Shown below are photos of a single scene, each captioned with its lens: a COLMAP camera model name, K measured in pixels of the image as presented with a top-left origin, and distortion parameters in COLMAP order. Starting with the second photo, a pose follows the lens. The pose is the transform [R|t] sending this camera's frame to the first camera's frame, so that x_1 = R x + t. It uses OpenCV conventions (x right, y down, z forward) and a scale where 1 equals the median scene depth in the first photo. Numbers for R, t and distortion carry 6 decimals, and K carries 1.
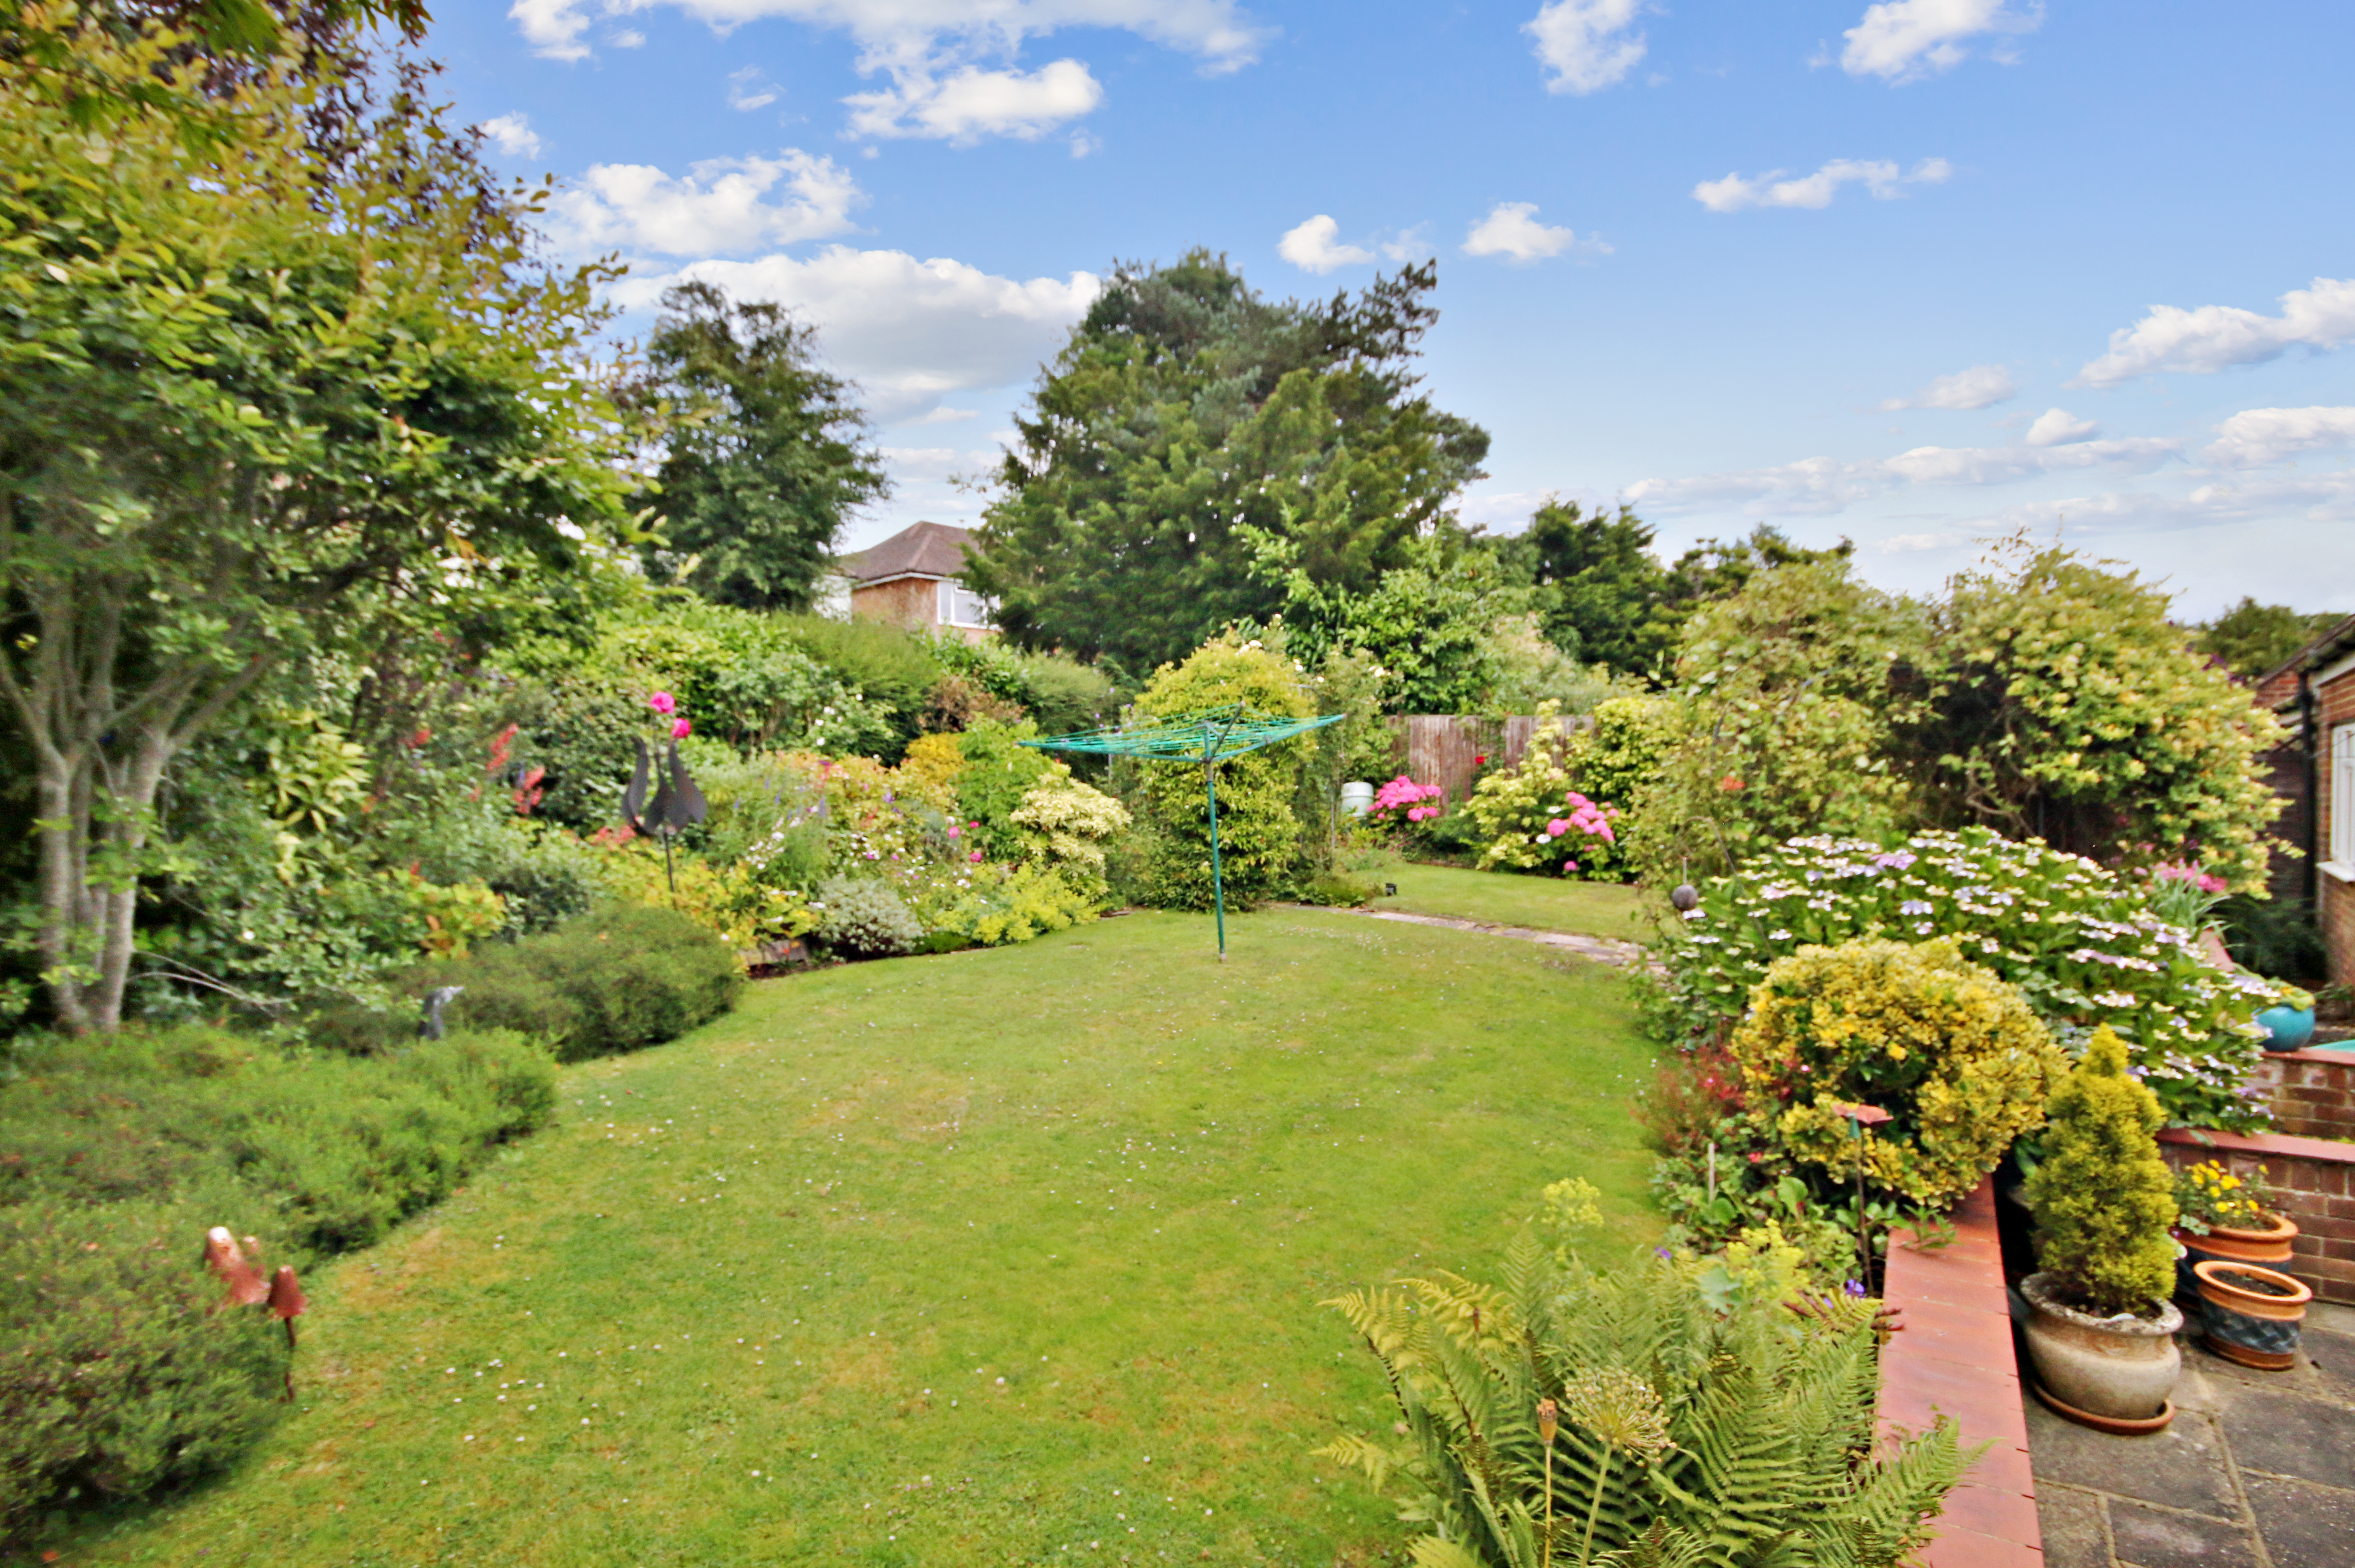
lens RADIAL K [[1115.2, 0, 1165.4], [0, 1115.2, 820.3], [0, 0, 1]] dist [0.000601, 0.001138]
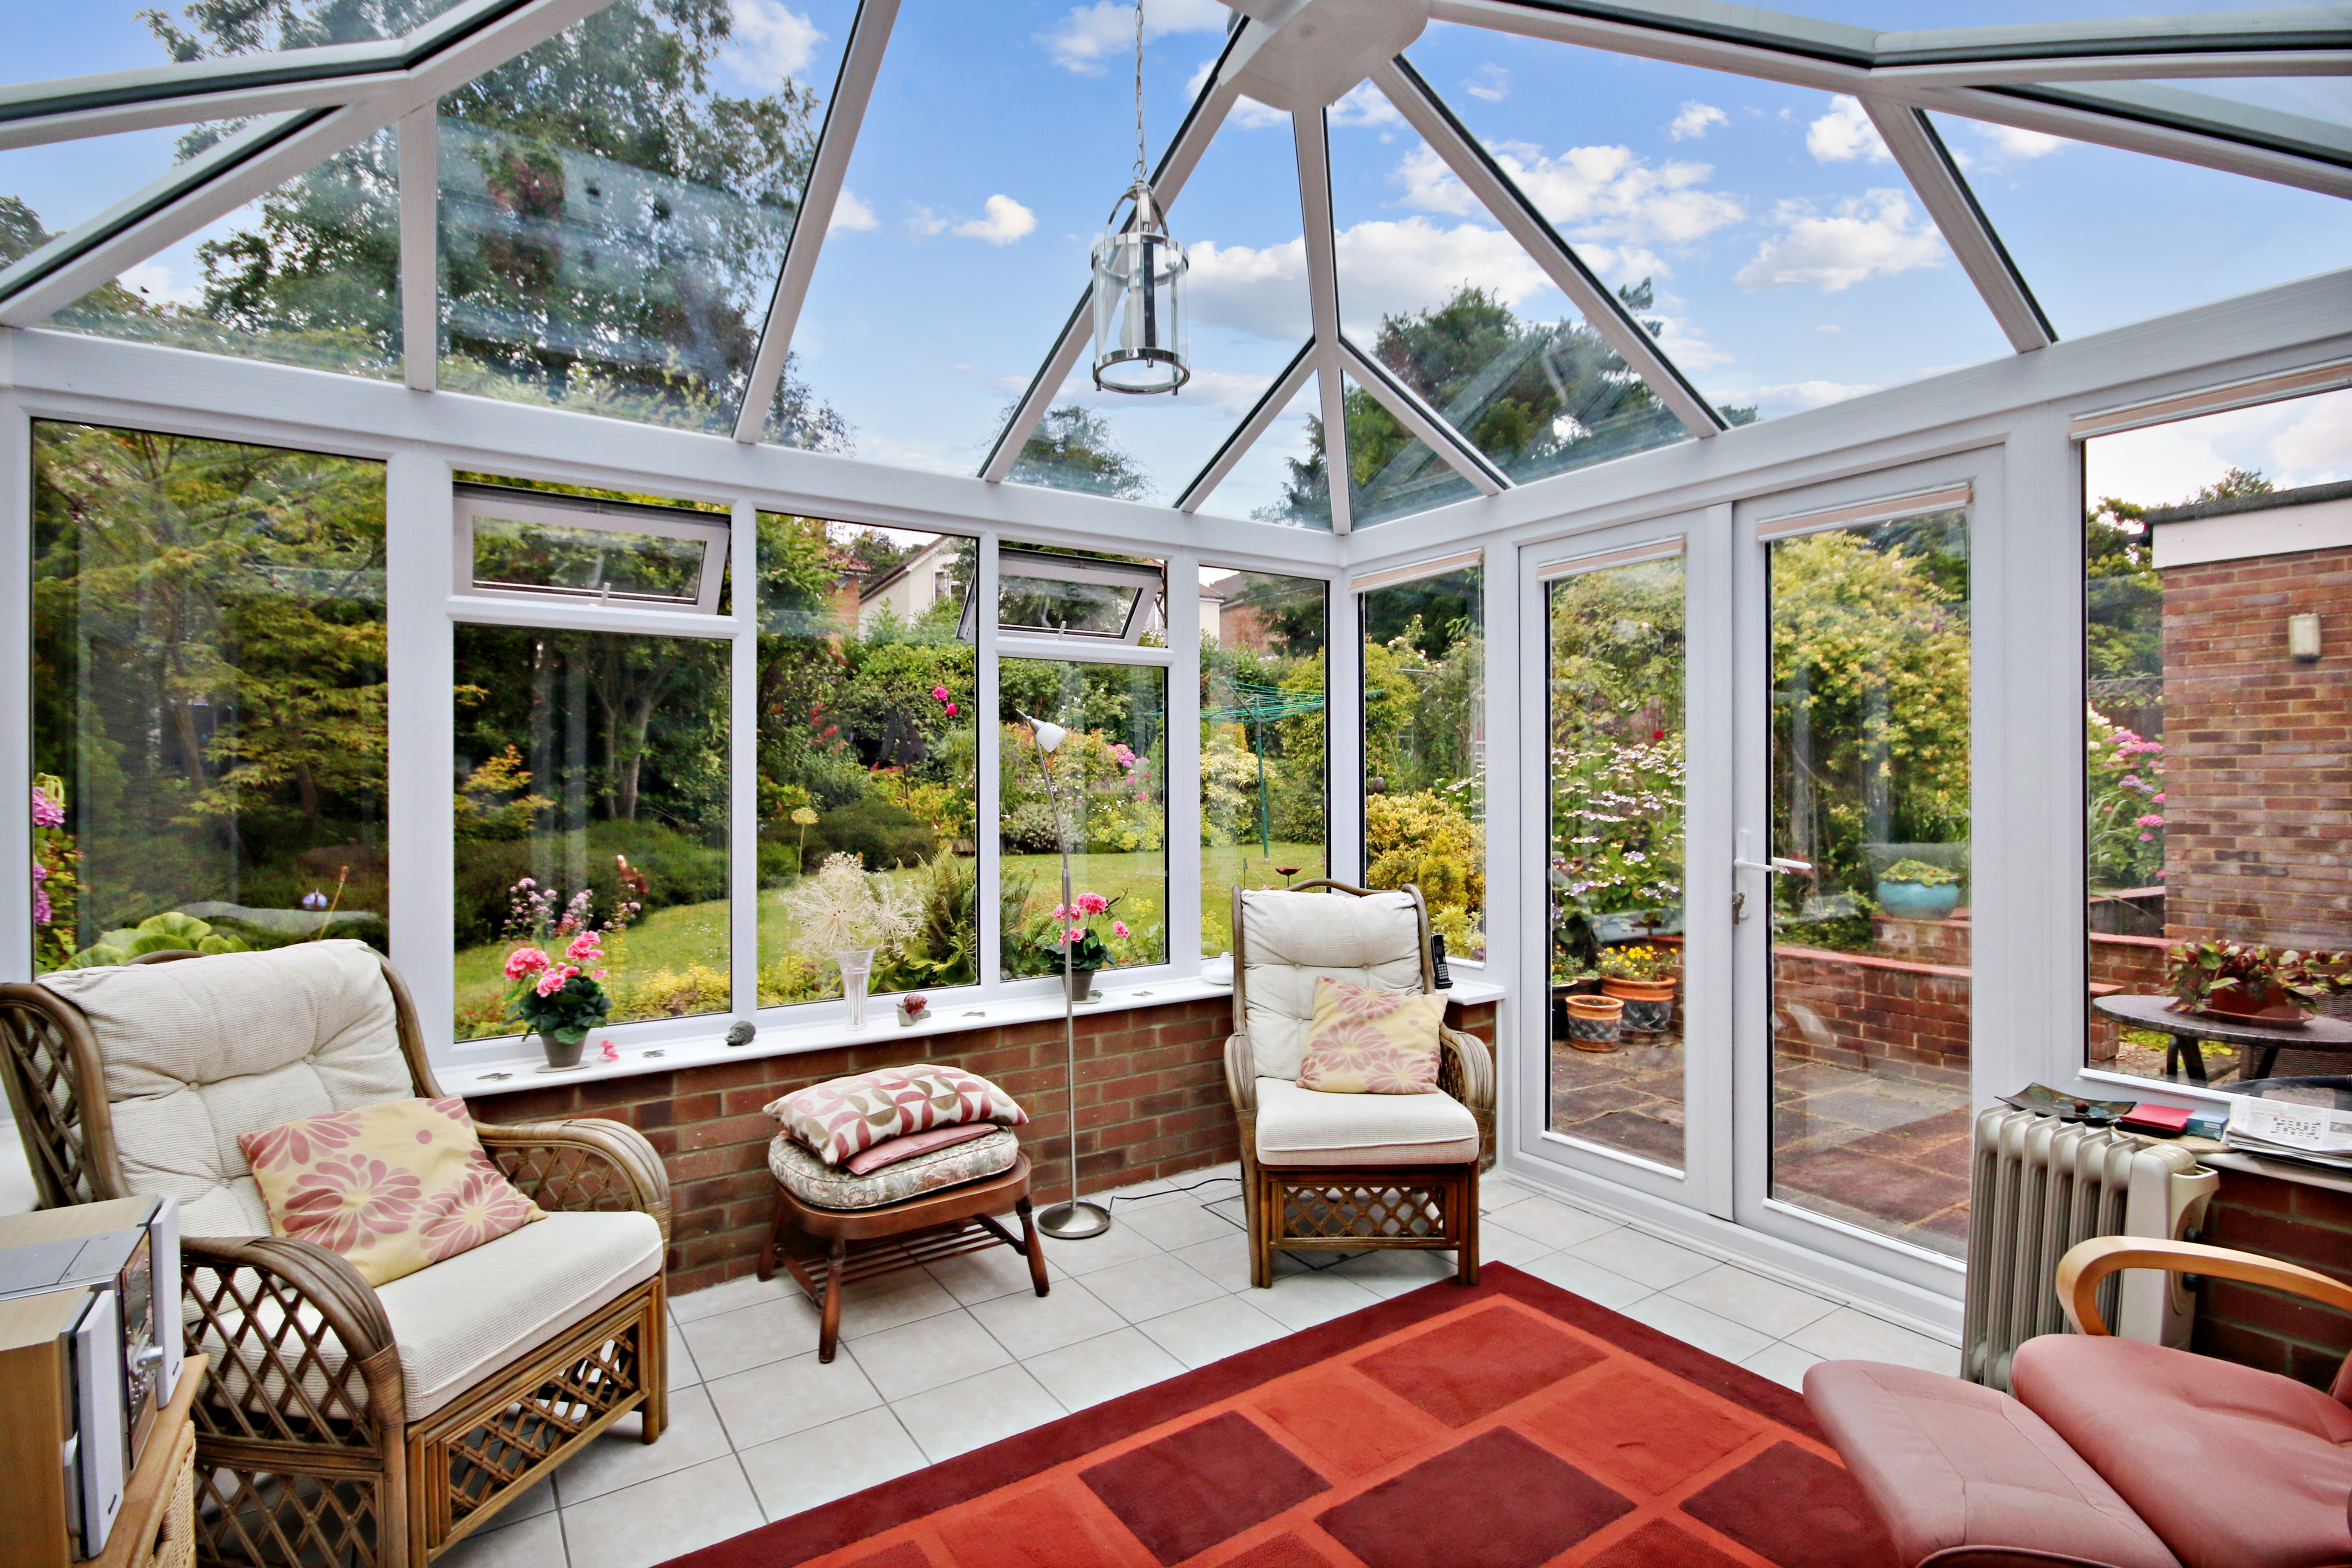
lens RADIAL K [[1113.7, 0, 1179.9], [0, 1113.7, 789.2], [0, 0, 1]] dist [0.000601, 0.001138]
pose [[0.925538, 0.003949, -0.378634, 0.377819], [-0.016897, 0.999380, -0.030881, 0.060521], [0.378277, 0.034979, 0.925031, -0.268339]]
